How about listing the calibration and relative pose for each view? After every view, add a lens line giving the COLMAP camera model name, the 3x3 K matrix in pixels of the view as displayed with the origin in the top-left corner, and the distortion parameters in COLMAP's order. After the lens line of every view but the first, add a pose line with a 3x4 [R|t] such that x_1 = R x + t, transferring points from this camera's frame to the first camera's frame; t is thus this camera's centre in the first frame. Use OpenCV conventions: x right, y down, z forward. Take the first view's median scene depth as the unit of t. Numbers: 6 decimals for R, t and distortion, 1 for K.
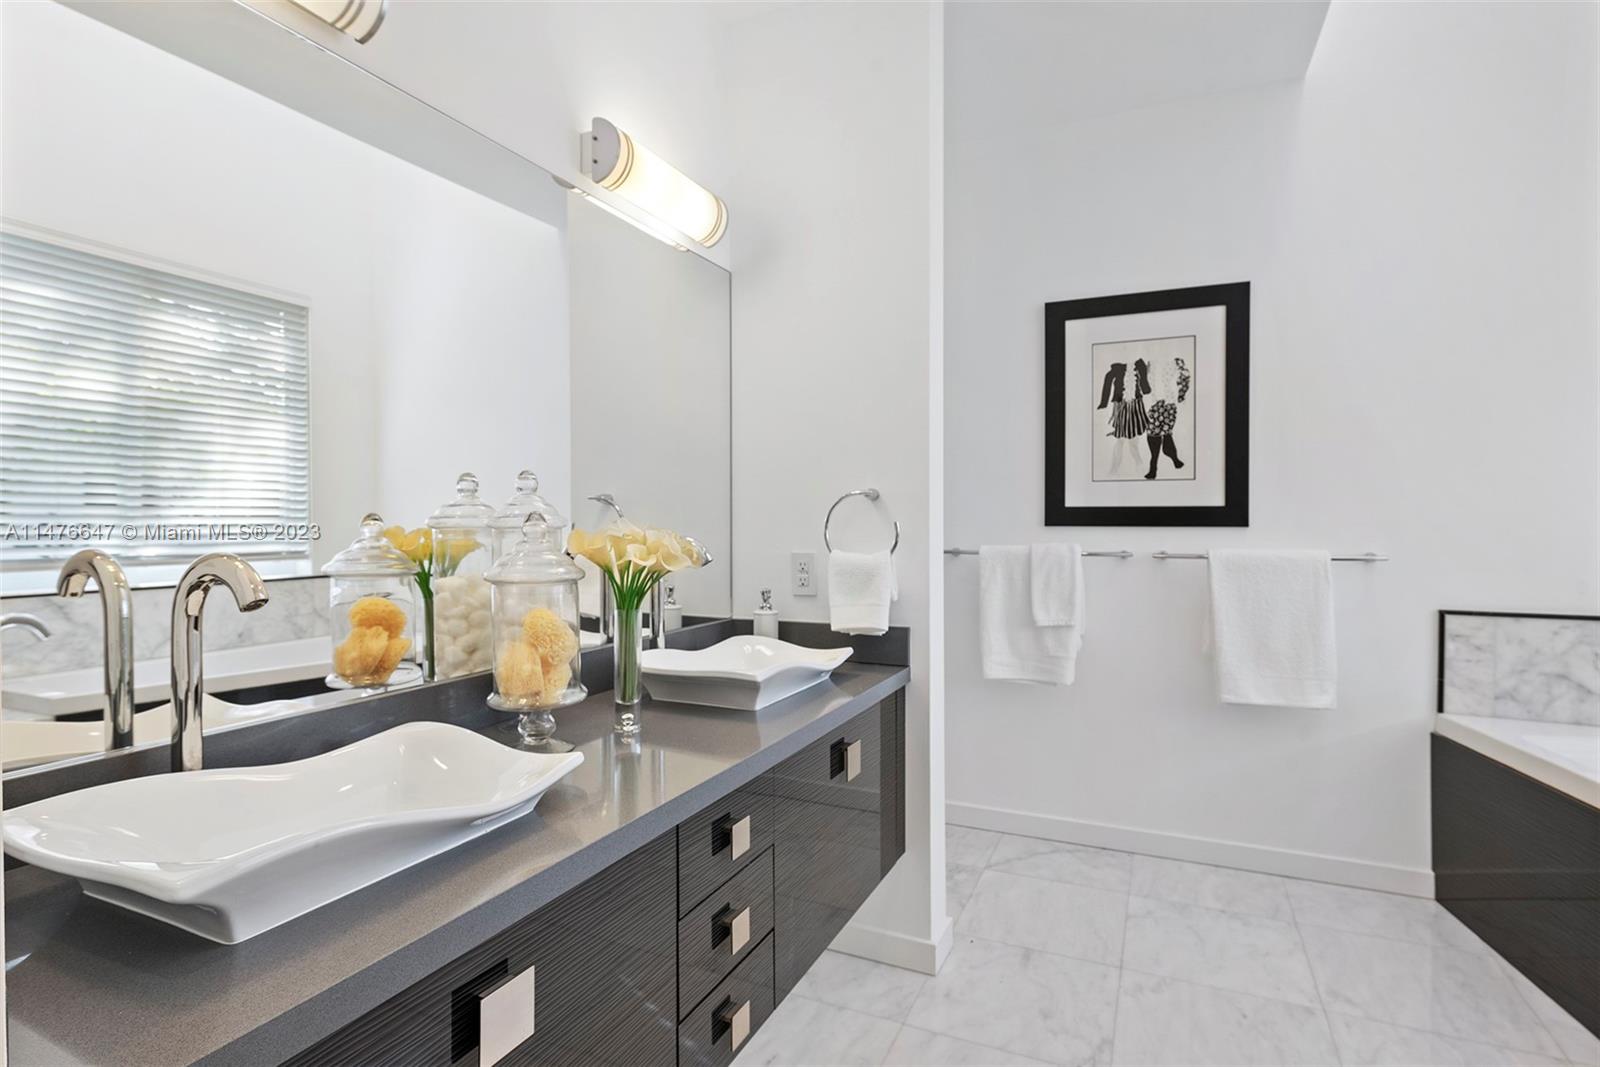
lens RADIAL K [[819.0, 0, 796.8], [0, 819.0, 525.8], [0, 0, 1]] dist [0.000008, -0.000017]
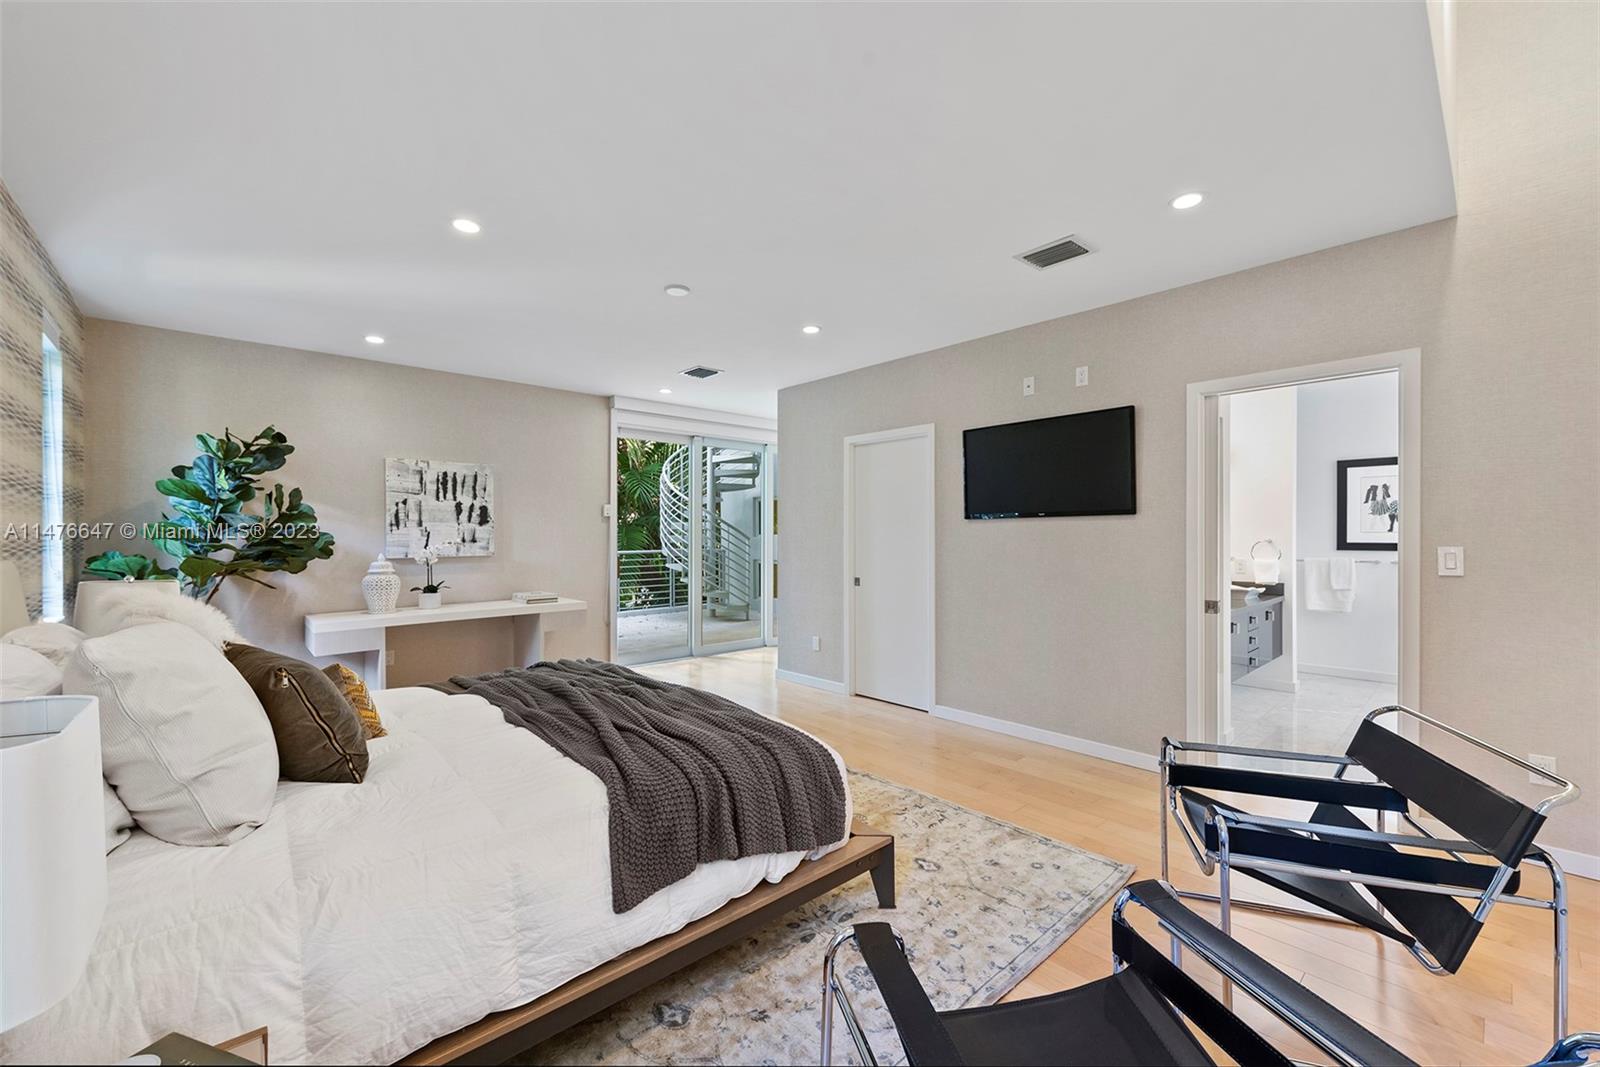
lens RADIAL K [[628.5, 0, 813.8], [0, 628.5, 537.7], [0, 0, 1]] dist [0.013117, -0.001628]
pose [[0.925402, 0.000467, -0.378986, -0.457063], [-0.001040, 0.999999, -0.001307, -0.034571], [0.378985, 0.001604, 0.925401, -1.444119]]
